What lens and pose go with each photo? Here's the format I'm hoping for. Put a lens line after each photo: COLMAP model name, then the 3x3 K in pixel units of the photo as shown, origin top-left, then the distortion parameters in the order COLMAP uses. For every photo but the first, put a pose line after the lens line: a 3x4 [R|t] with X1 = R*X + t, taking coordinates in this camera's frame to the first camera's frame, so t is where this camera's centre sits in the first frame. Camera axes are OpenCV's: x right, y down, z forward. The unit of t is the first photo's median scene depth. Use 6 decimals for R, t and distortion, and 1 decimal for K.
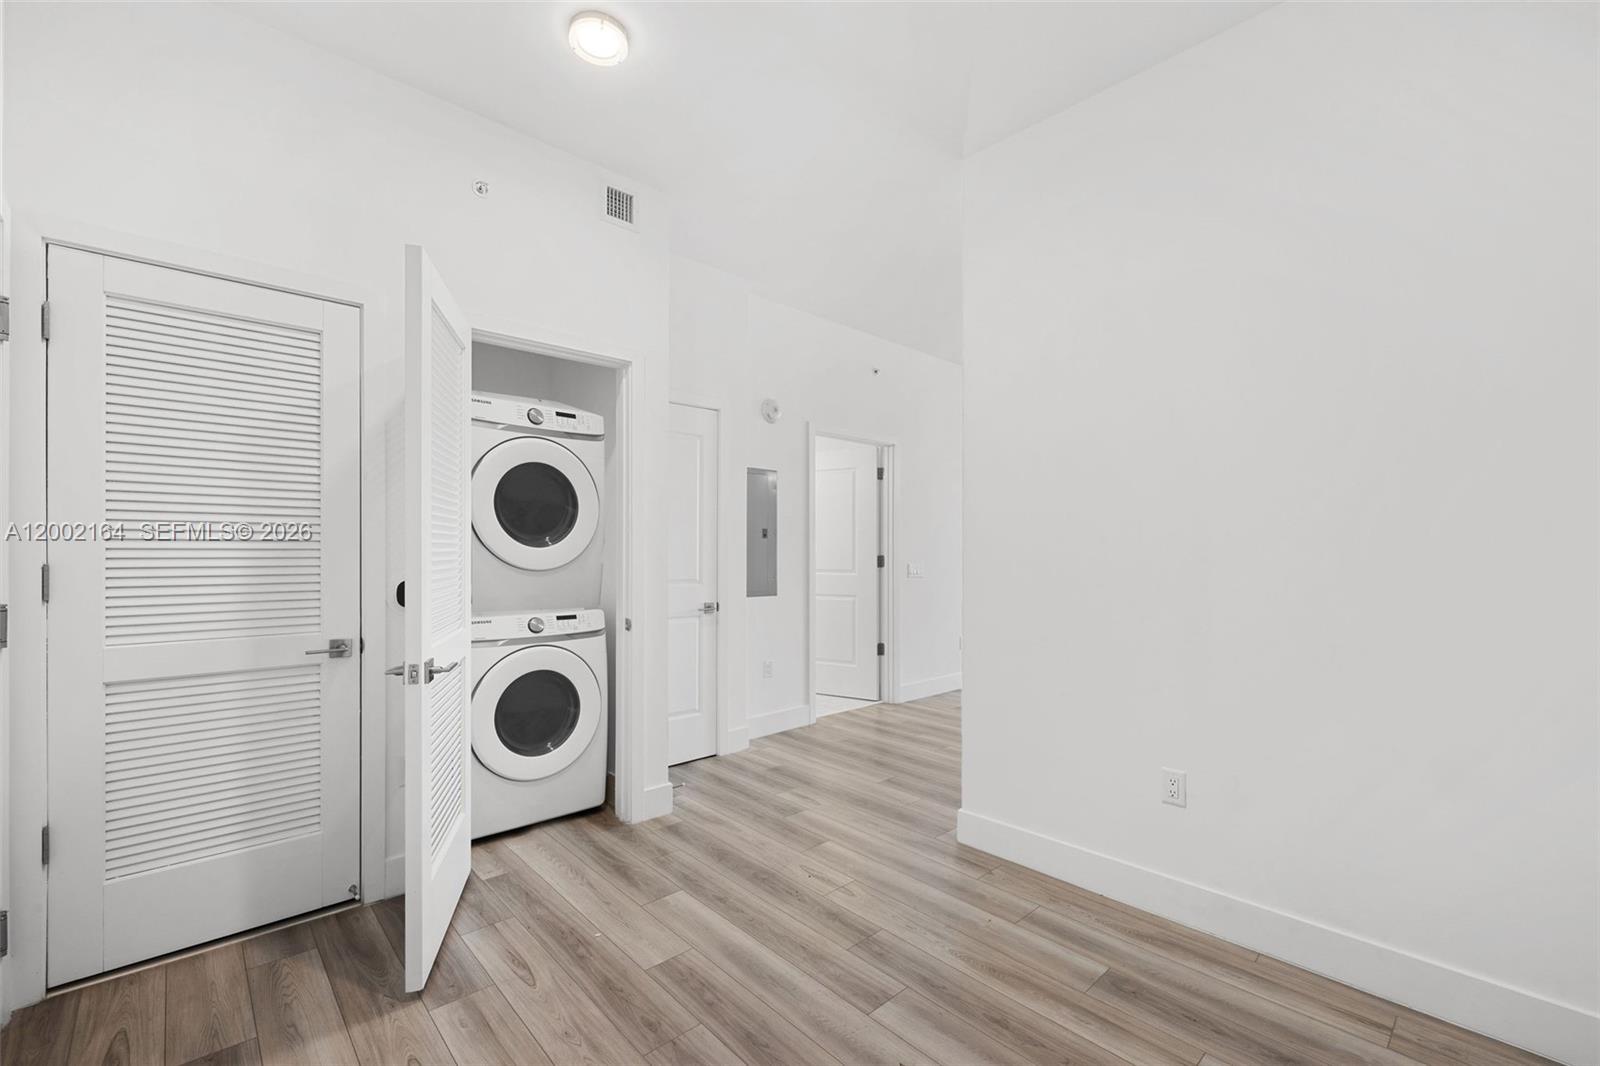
lens RADIAL K [[677.4, 0, 790.7], [0, 677.4, 550.7], [0, 0, 1]] dist [-0.001740, -0.000135]
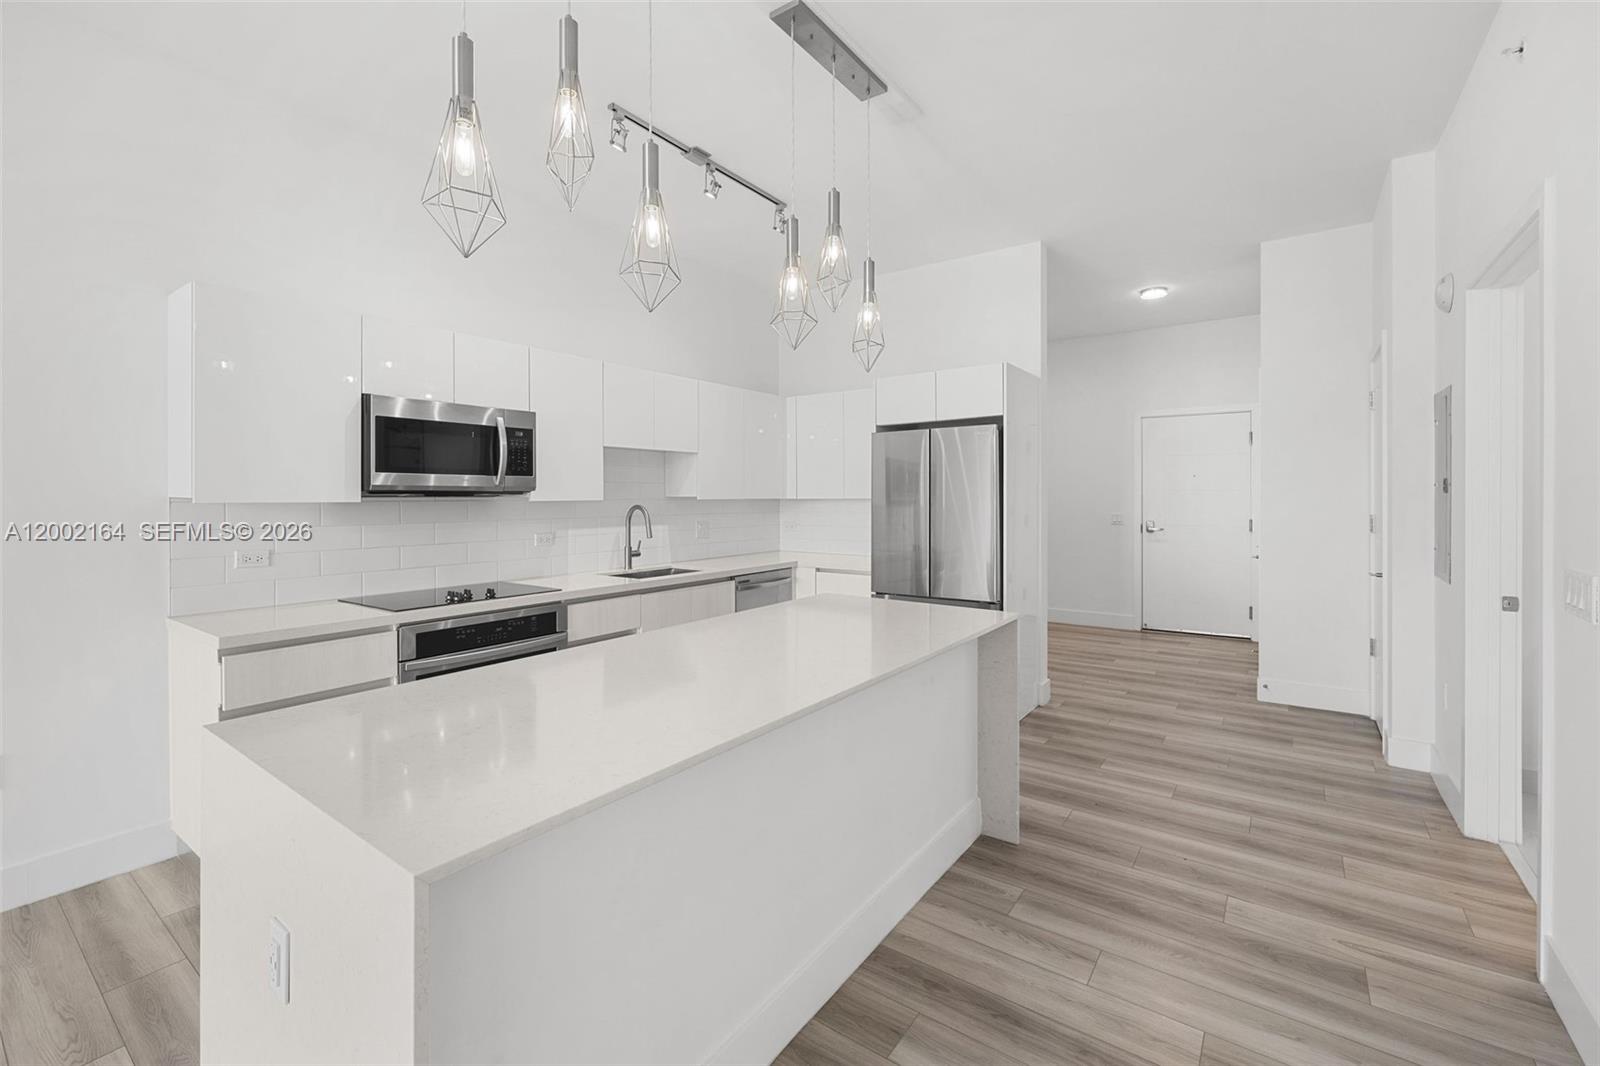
lens RADIAL K [[674.3, 0, 798.1], [0, 674.3, 500.3], [0, 0, 1]] dist [-0.001945, -0.000149]
pose [[-0.978666, 0.001152, -0.205455, 1.380474], [-0.000112, 0.999981, 0.006137, -0.030439], [0.205458, 0.006029, -0.978647, 2.940801]]
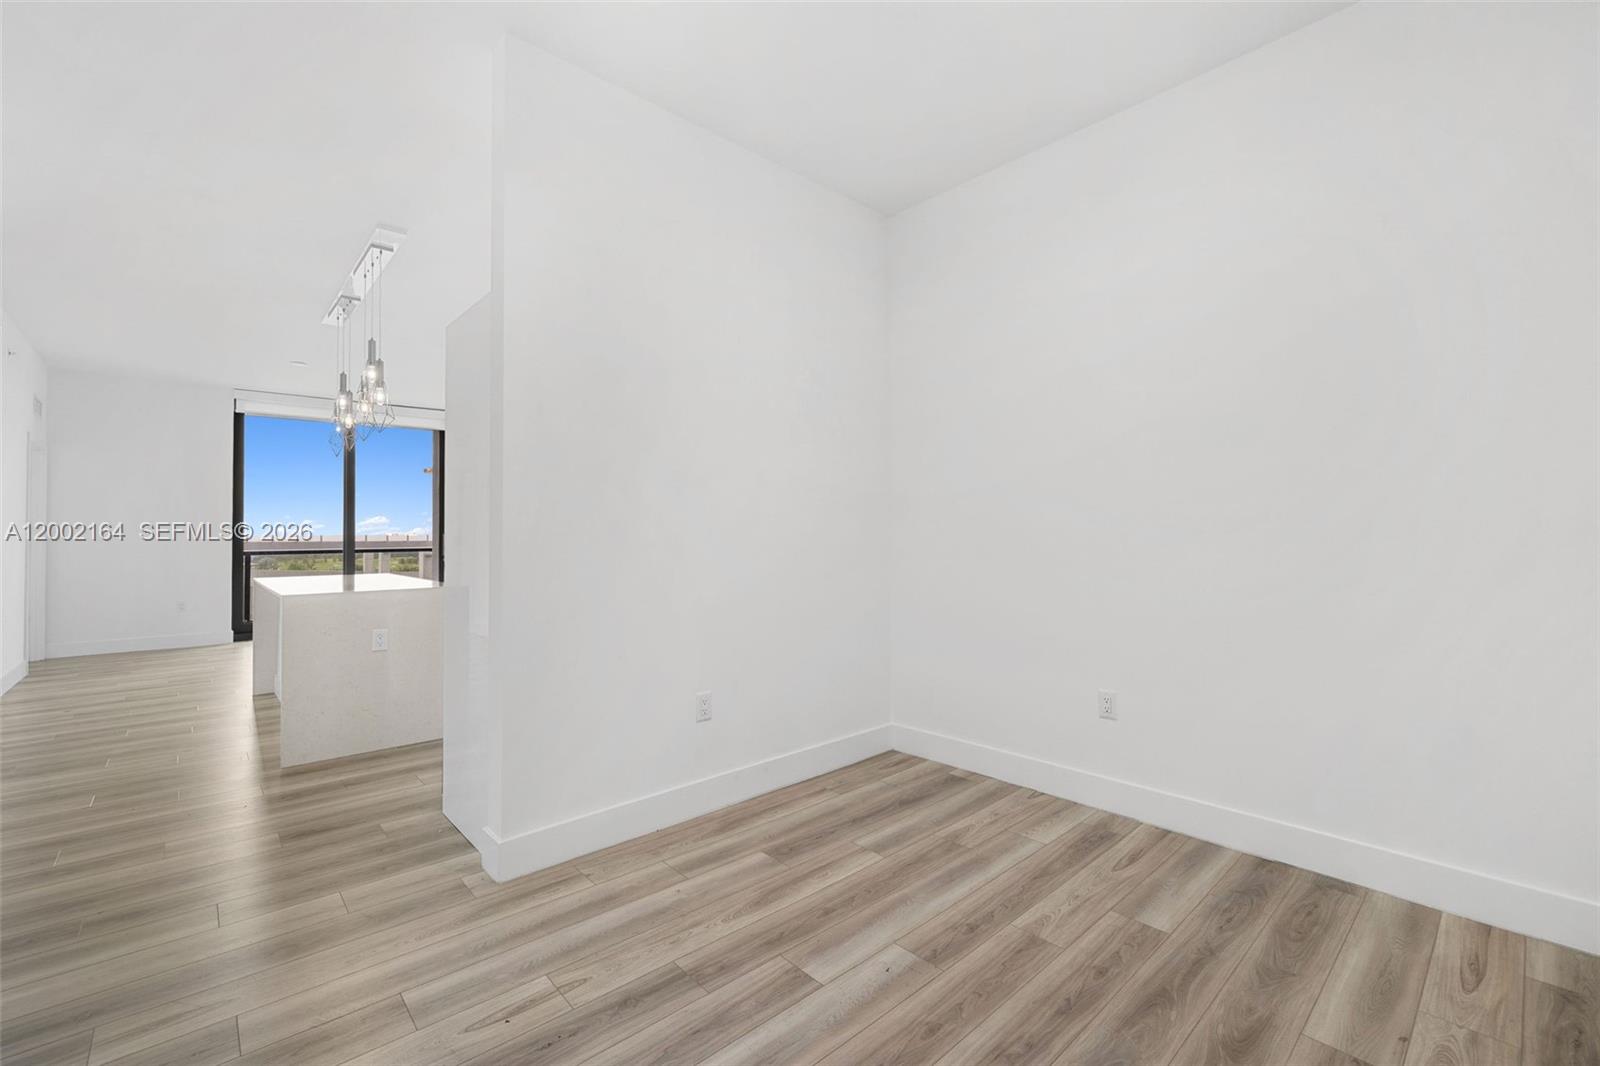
lens RADIAL K [[674.9, 0, 796.7], [0, 674.9, 531.6], [0, 0, 1]] dist [-0.001270, 0.000074]
pose [[0.000211, 0.008107, 0.999967, -0.672282], [0.003797, 0.999960, -0.008108, 0.037467], [-0.999993, 0.003799, 0.000180, 0.817601]]
